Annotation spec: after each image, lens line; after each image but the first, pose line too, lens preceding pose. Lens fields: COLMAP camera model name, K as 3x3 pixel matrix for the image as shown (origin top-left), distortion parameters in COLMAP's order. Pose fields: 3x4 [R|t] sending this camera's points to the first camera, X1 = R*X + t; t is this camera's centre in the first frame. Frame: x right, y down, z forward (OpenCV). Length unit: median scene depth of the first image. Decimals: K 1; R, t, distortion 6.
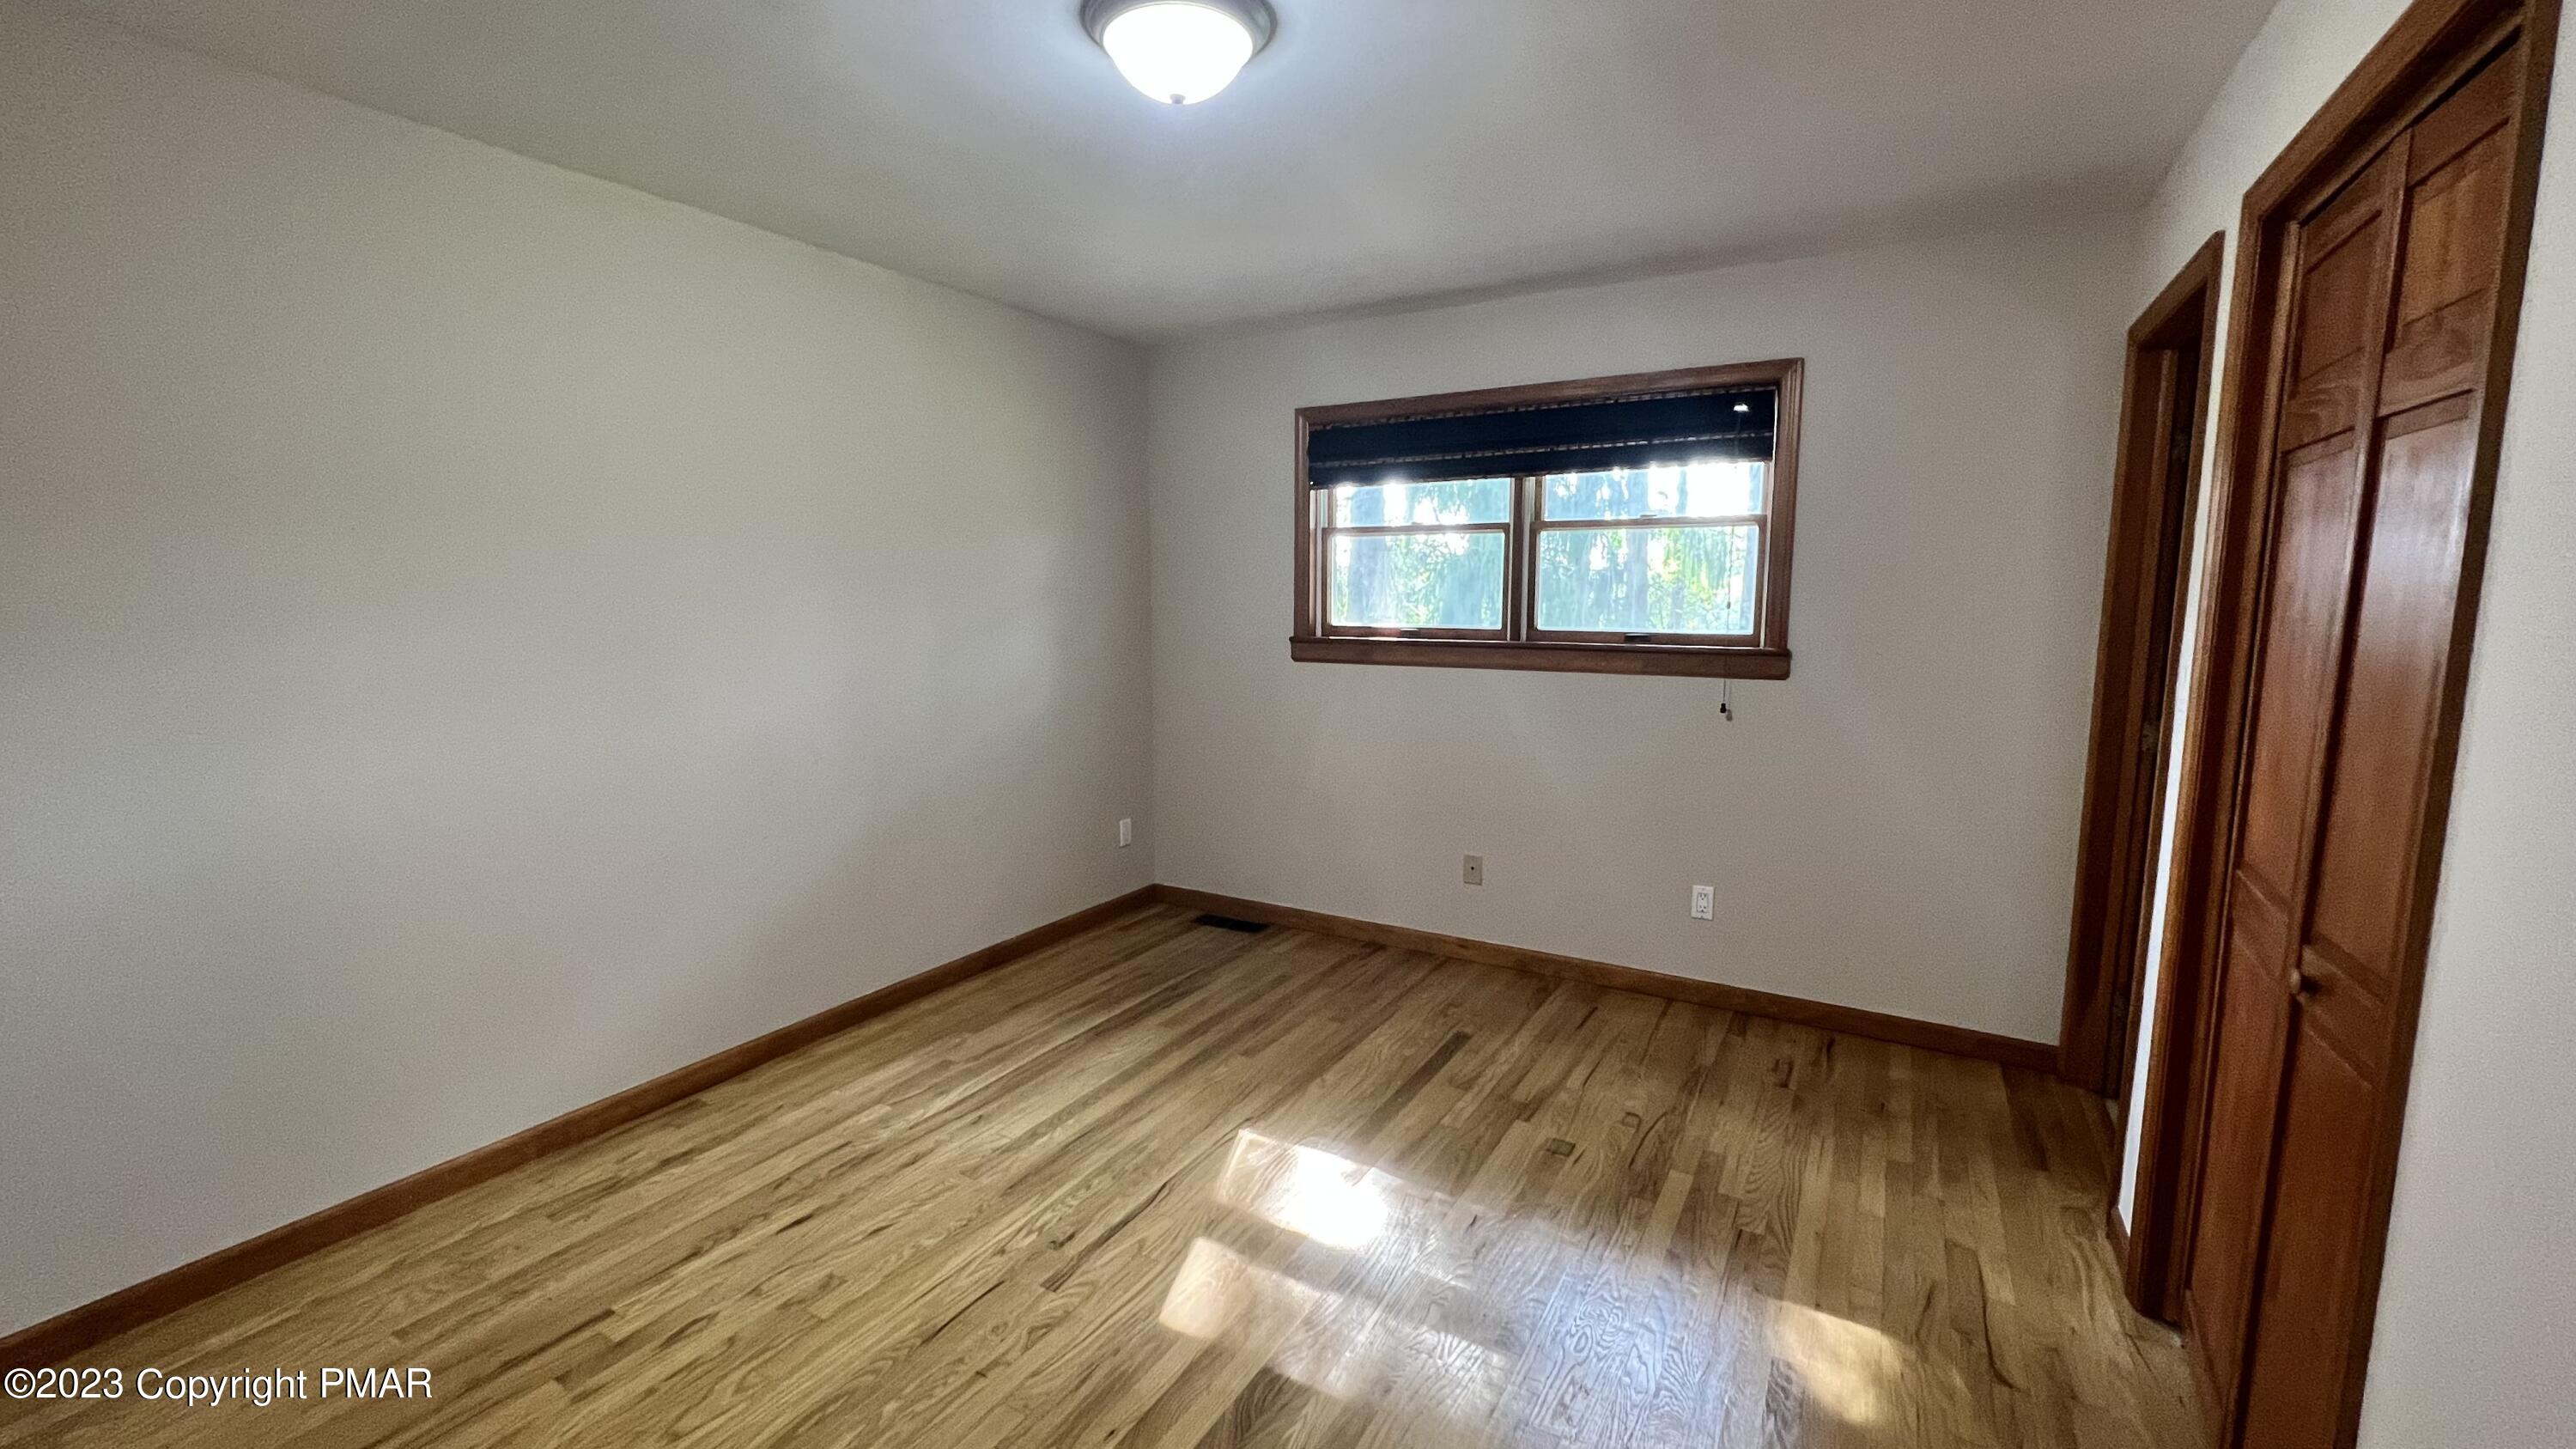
lens RADIAL K [[1040.0, 0, 1292.8], [0, 1040.0, 719.1], [0, 0, 1]] dist [-0.001760, -0.000170]
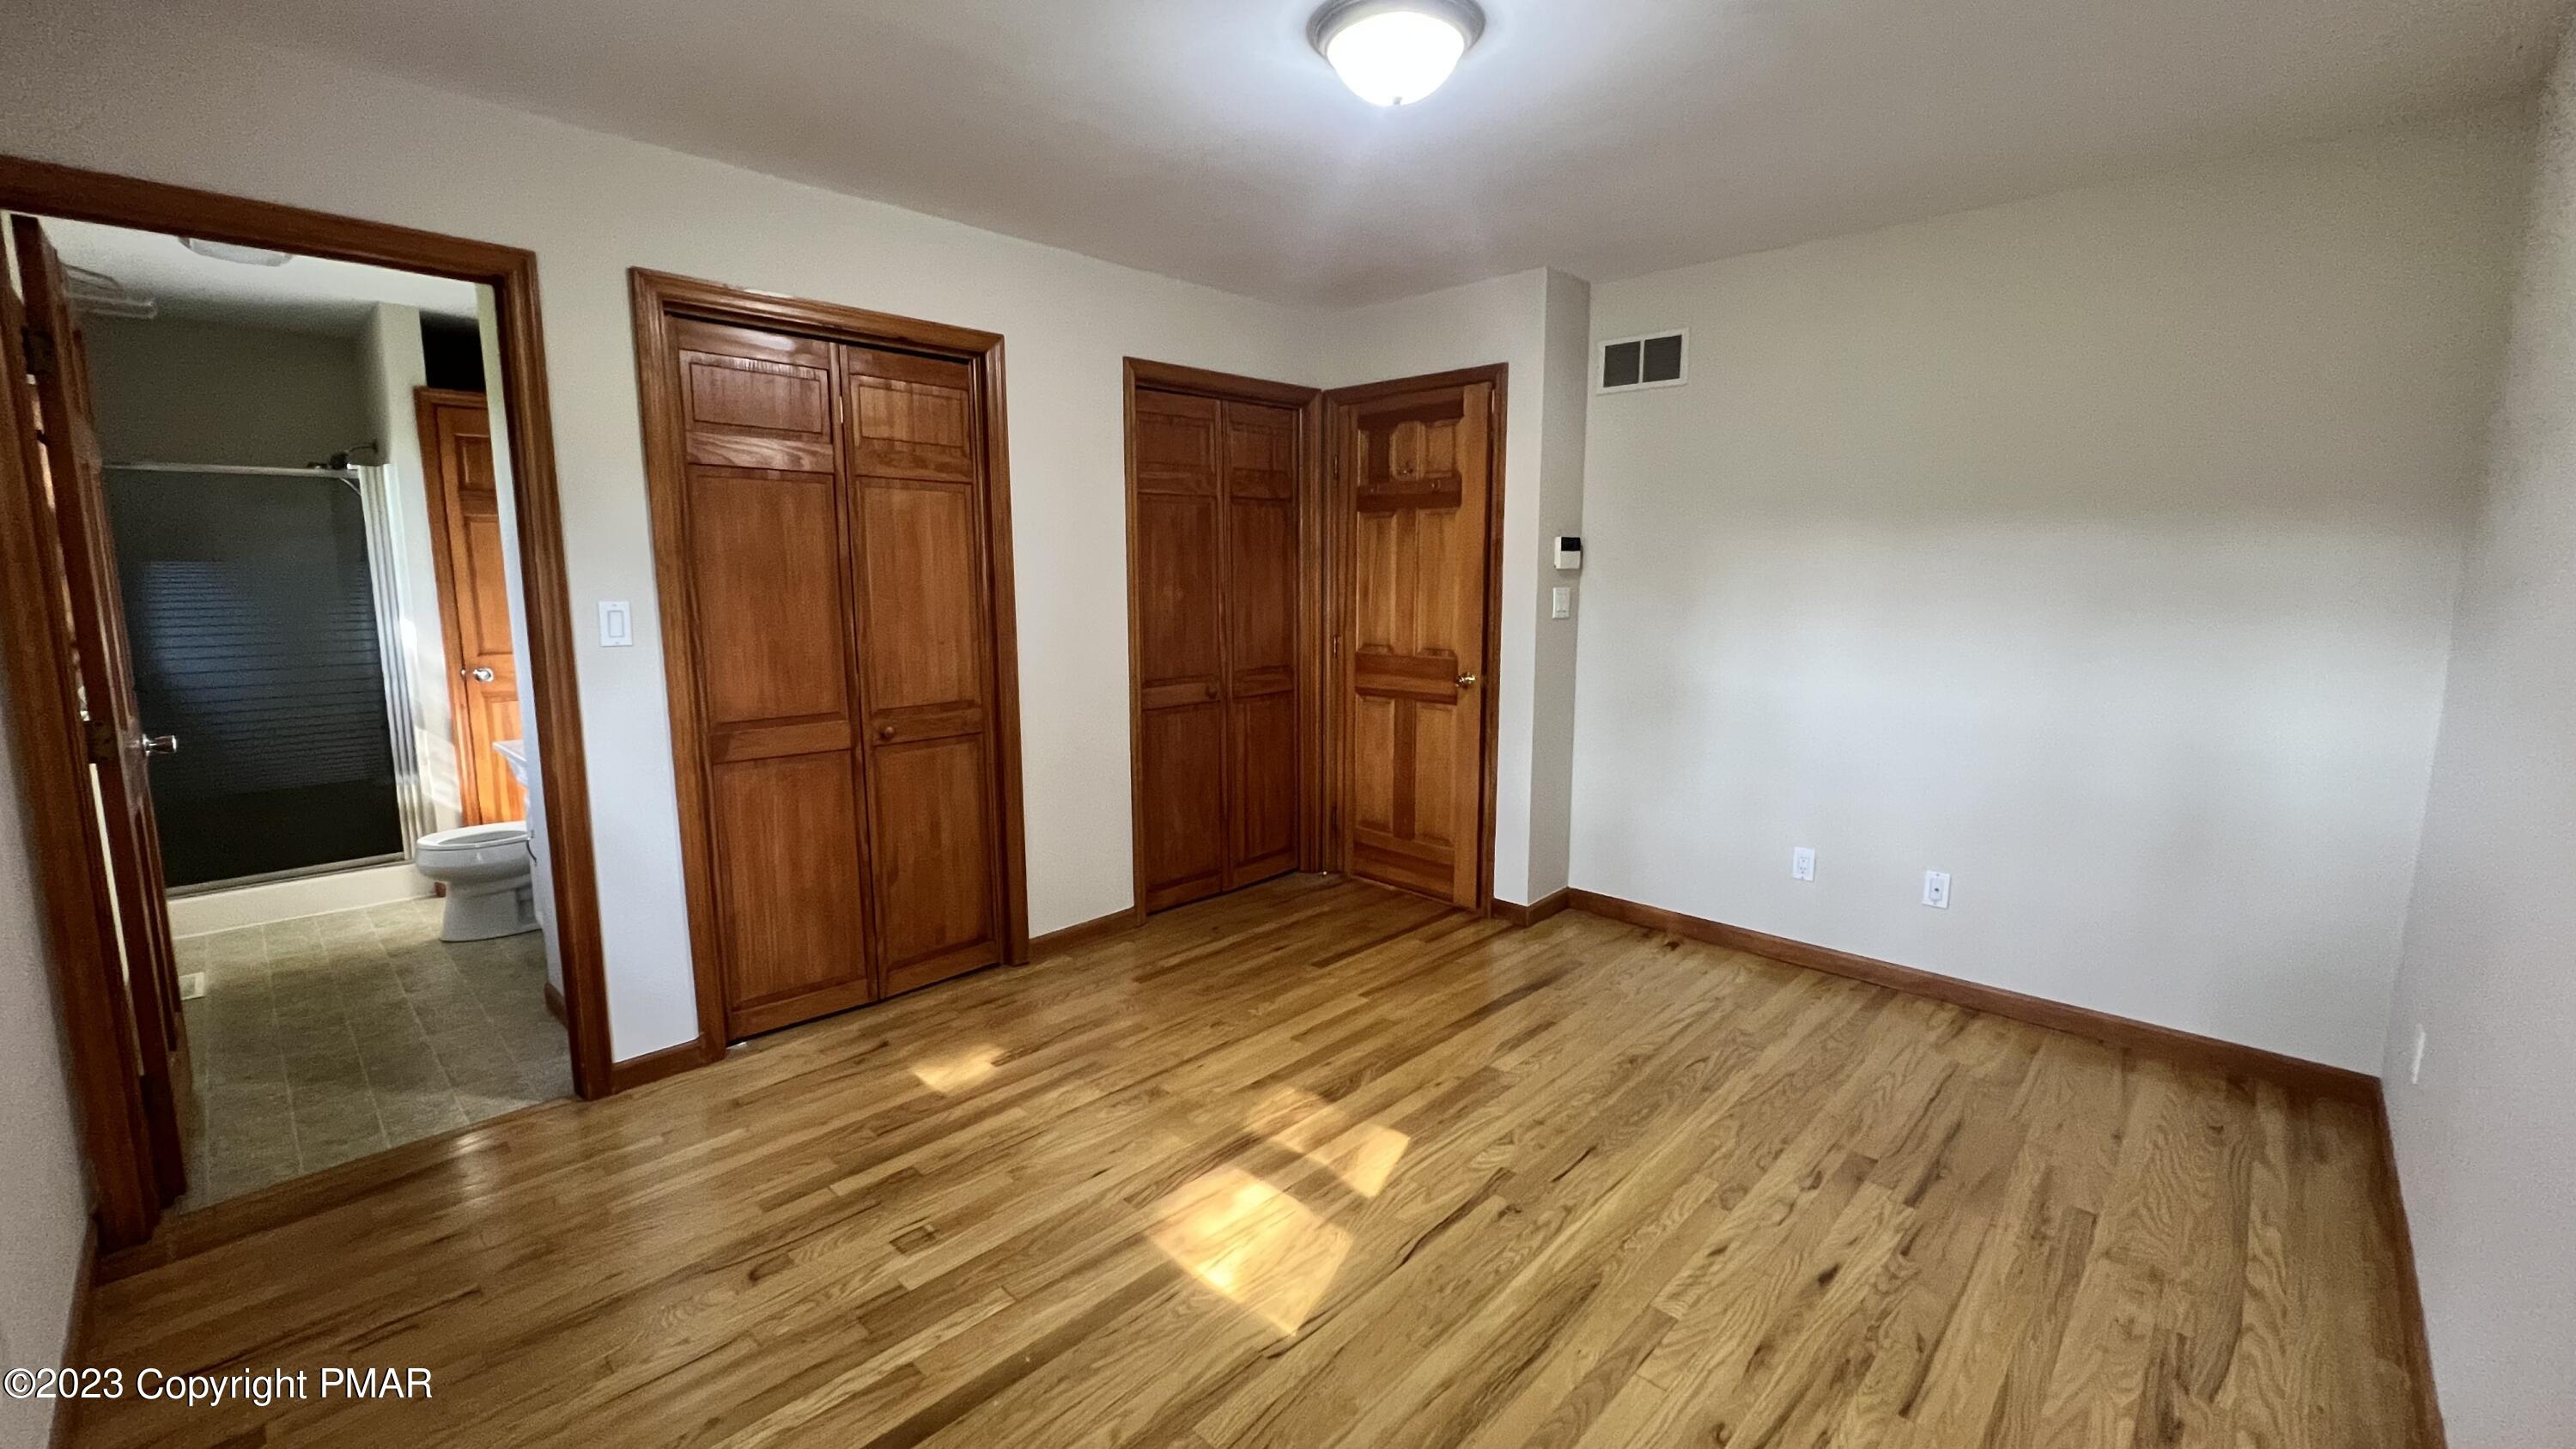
lens RADIAL K [[1040.0, 0, 1292.8], [0, 1040.0, 719.1], [0, 0, 1]] dist [-0.001760, -0.000170]
pose [[-0.973467, -0.029953, 0.226857, -0.225129], [0.029796, 0.966362, 0.255453, -0.196829], [-0.226877, 0.255435, -0.939830, 1.797652]]
